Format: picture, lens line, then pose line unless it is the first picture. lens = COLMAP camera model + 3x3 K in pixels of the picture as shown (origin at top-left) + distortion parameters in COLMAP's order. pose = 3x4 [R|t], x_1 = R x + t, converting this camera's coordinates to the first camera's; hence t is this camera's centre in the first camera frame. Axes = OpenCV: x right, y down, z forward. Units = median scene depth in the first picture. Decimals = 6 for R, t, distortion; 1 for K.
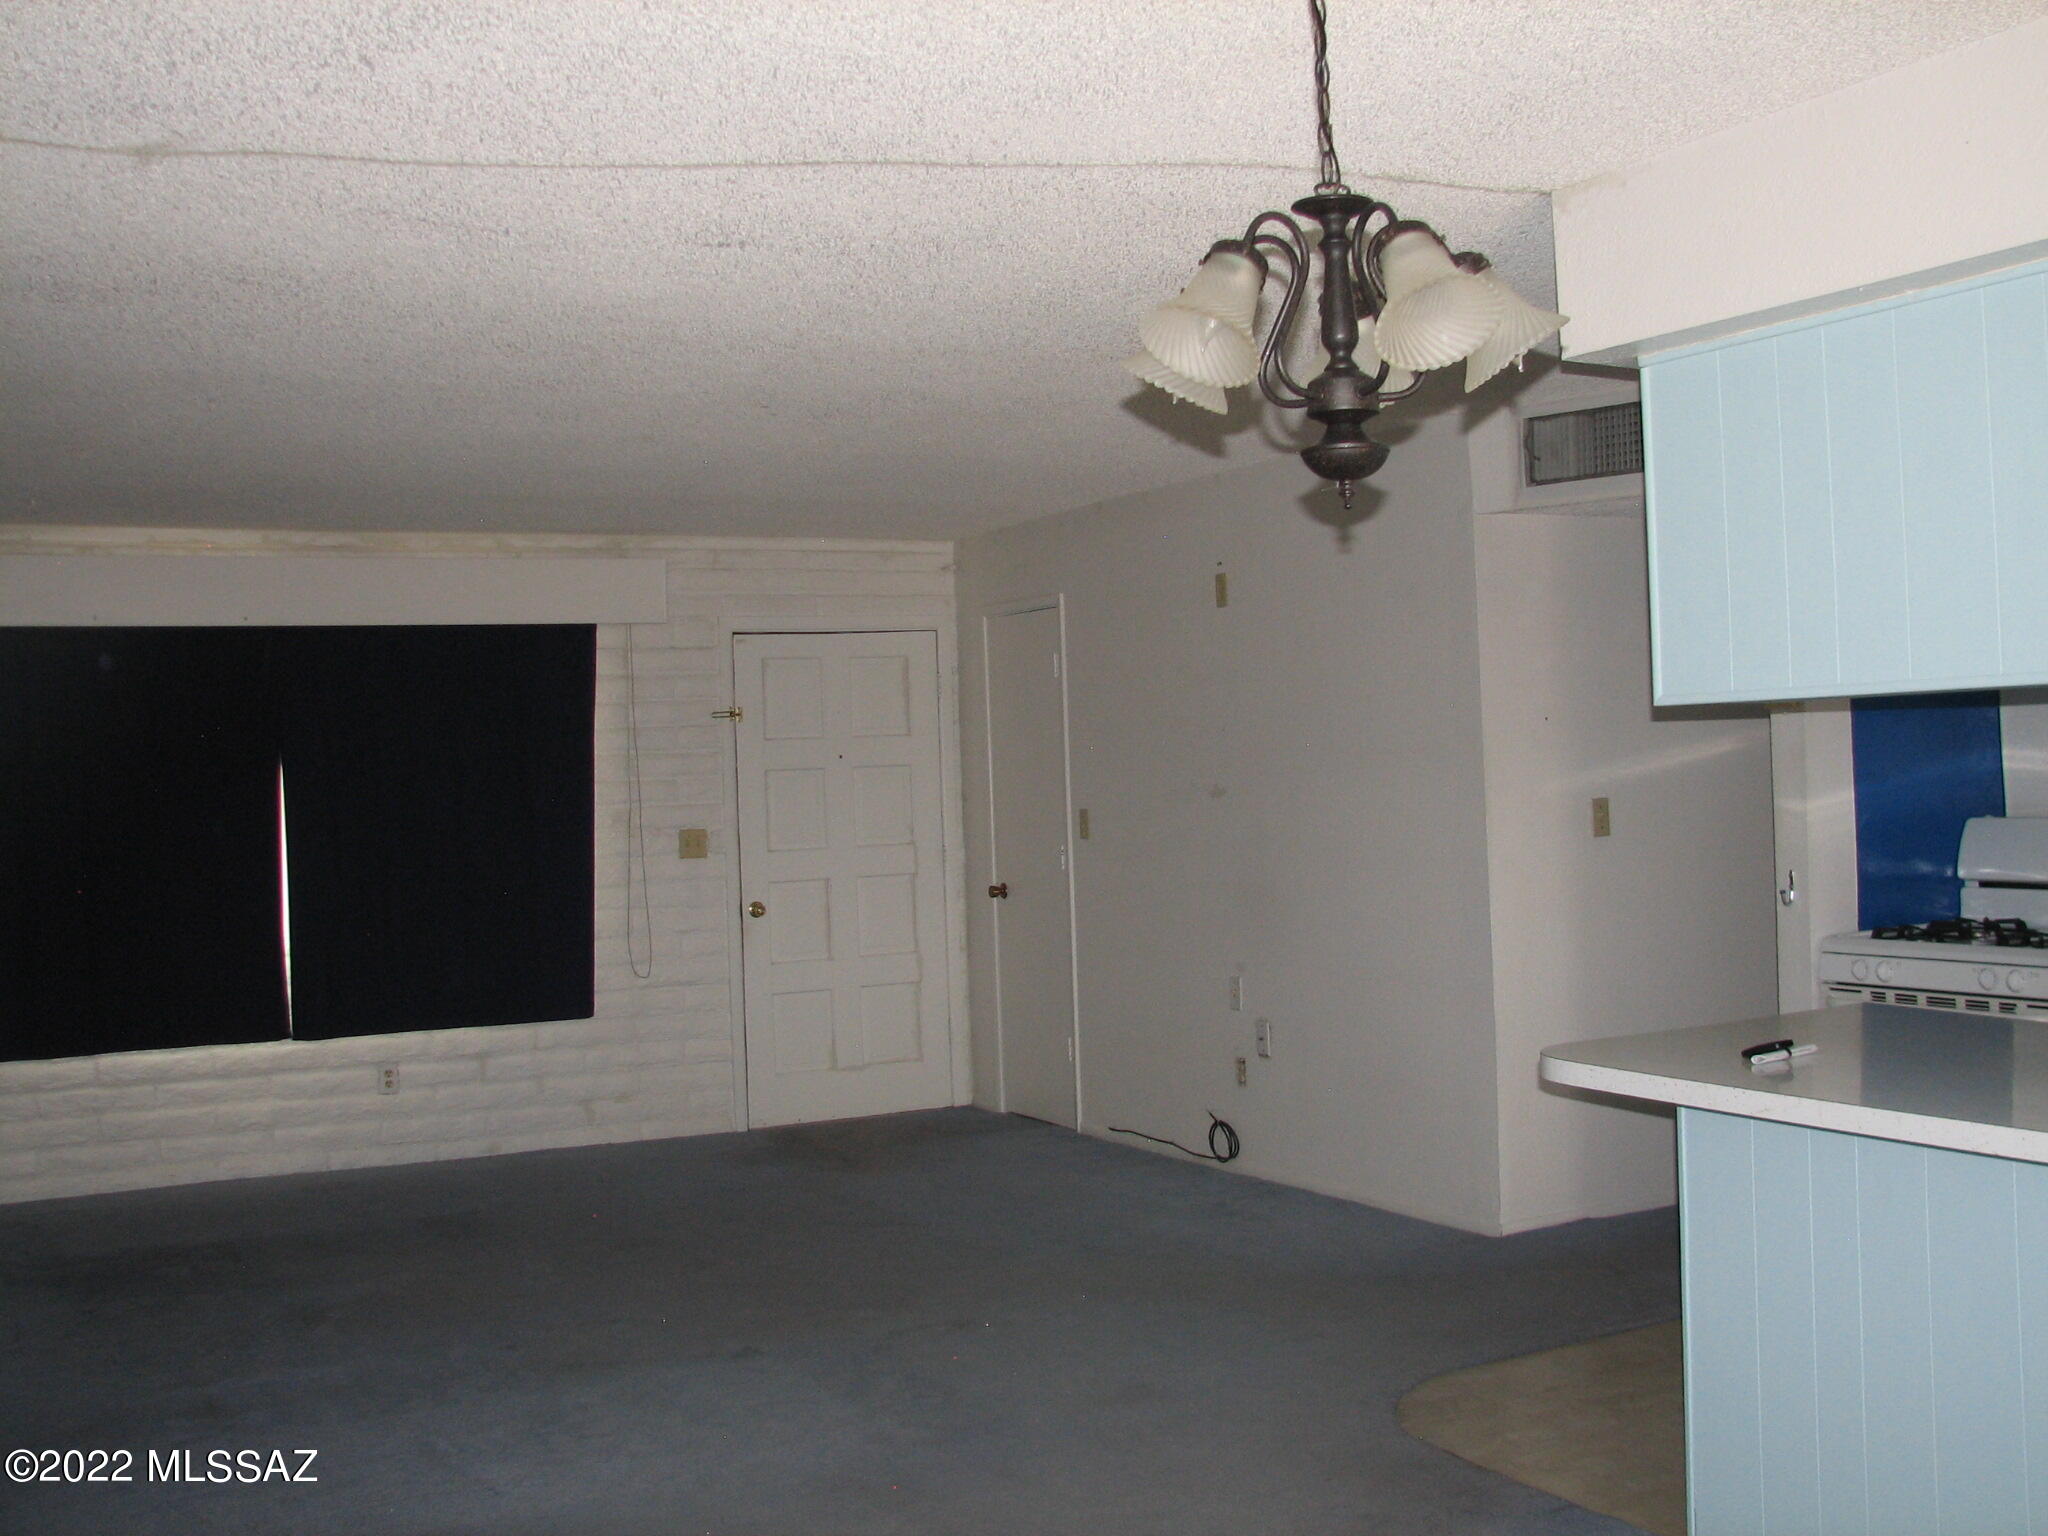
lens RADIAL K [[2215.7, 0, 1040.0], [0, 2215.7, 749.4], [0, 0, 1]] dist [-0.117647, 0.000000]
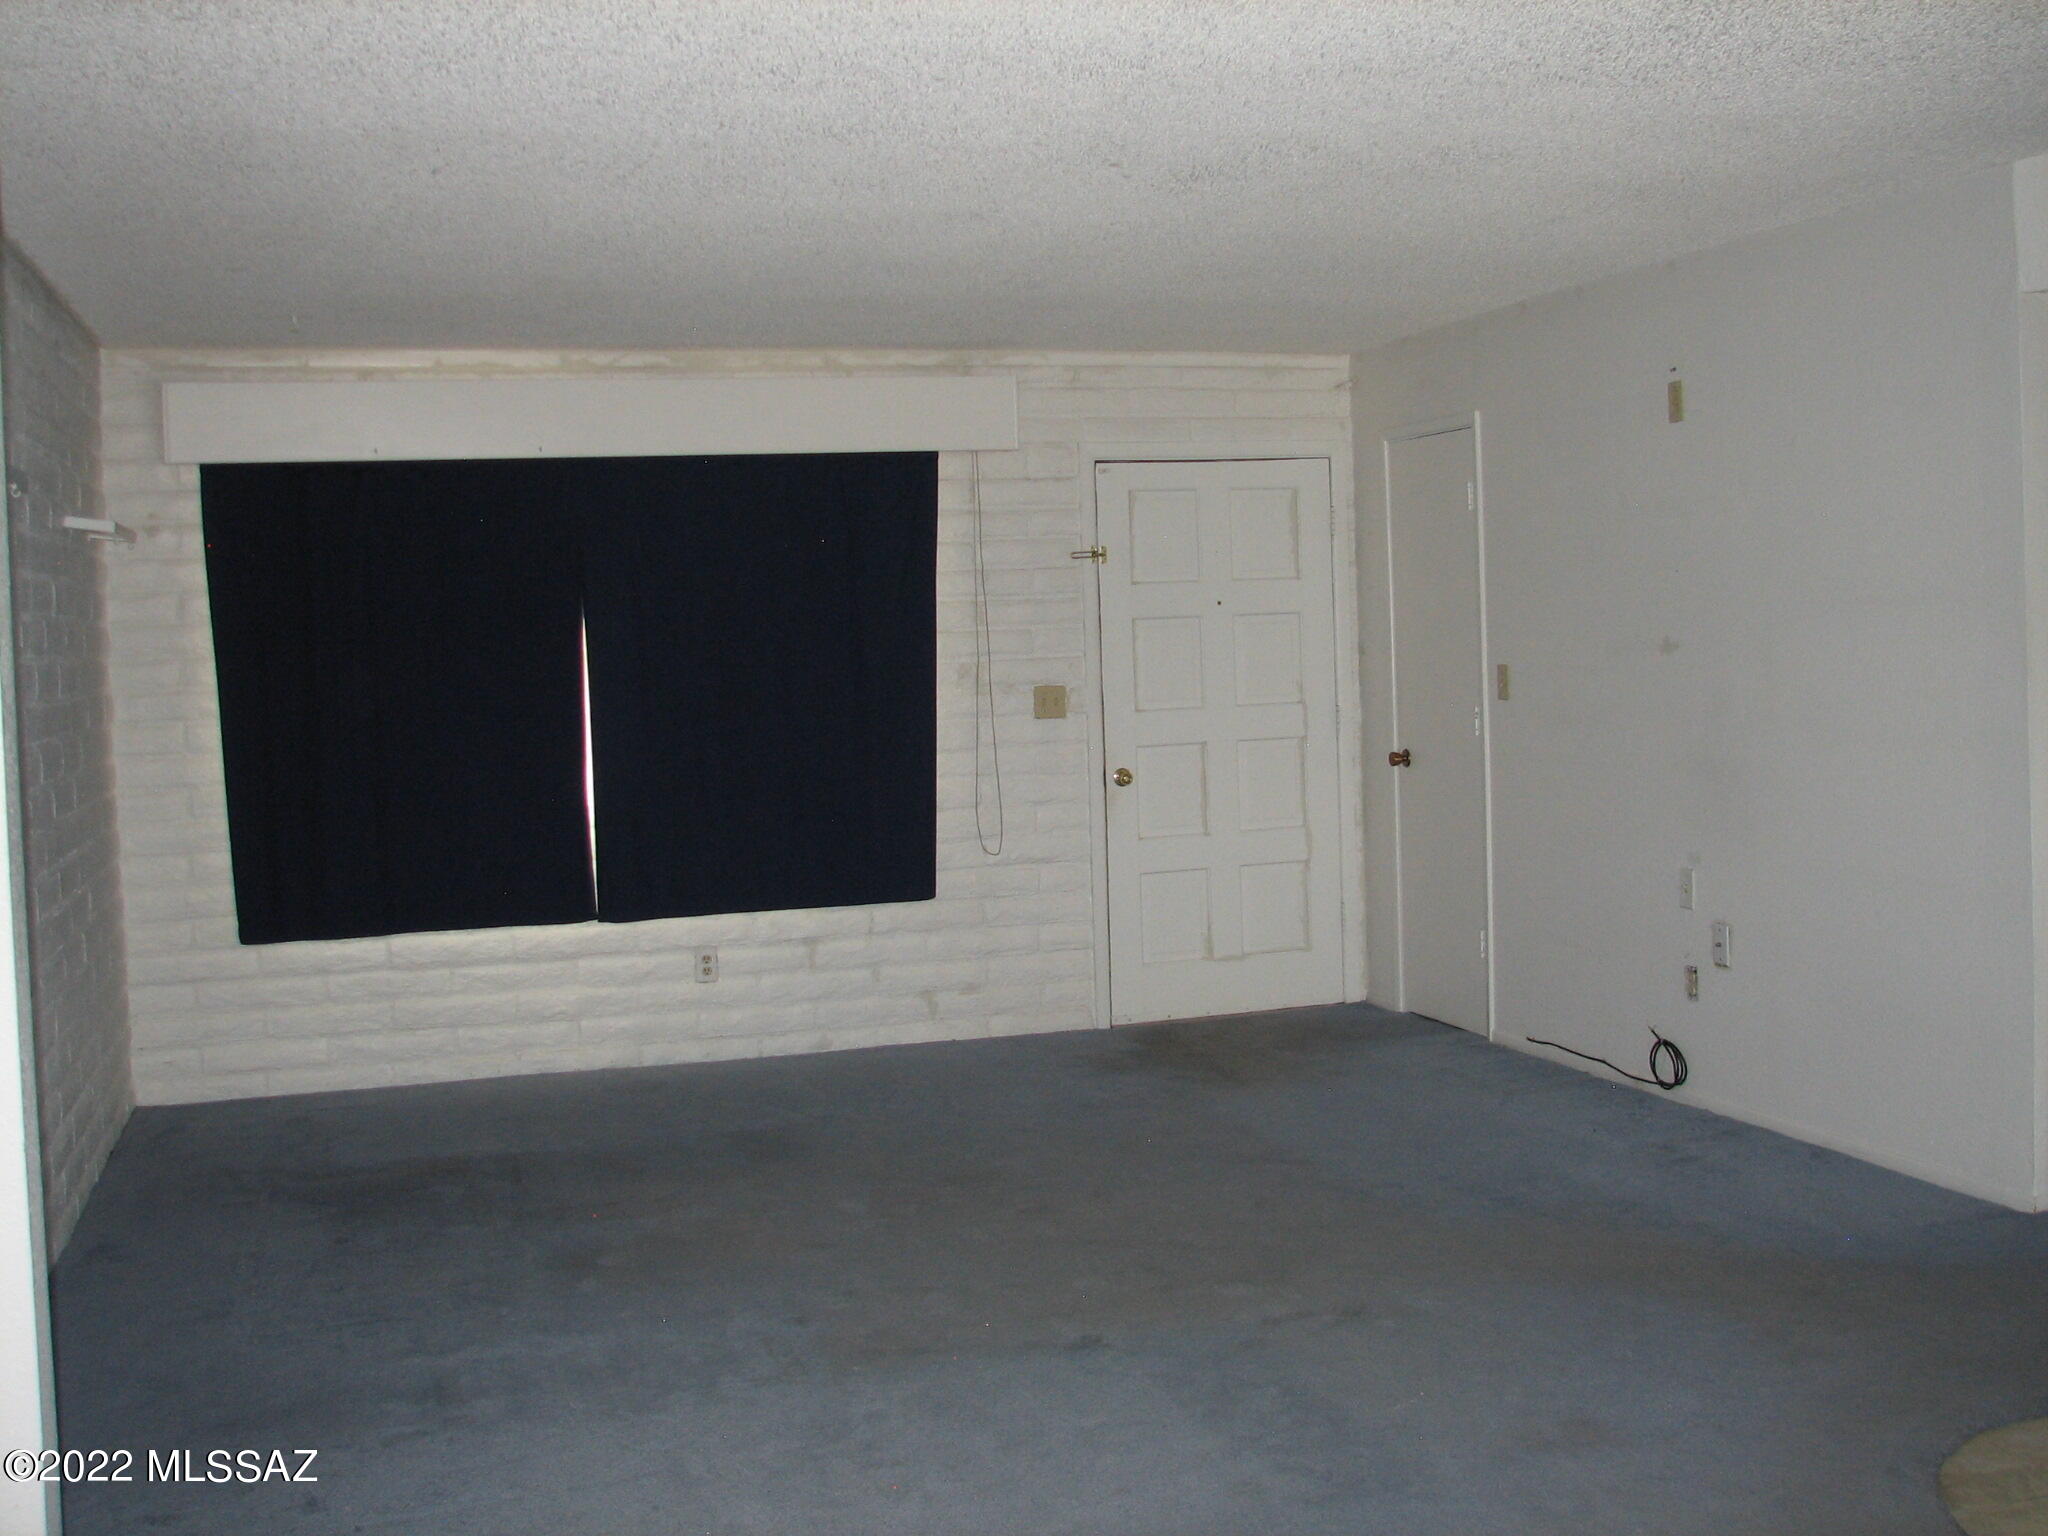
lens RADIAL K [[2215.7, 0, 1008.2], [0, 2215.7, 746.6], [0, 0, 1]] dist [-0.117647, 0.000000]
pose [[0.982000, 0.010201, -0.188604, -0.007452], [0.002594, 0.997718, 0.067472, 0.000799], [0.188862, -0.066747, 0.979733, 0.143741]]
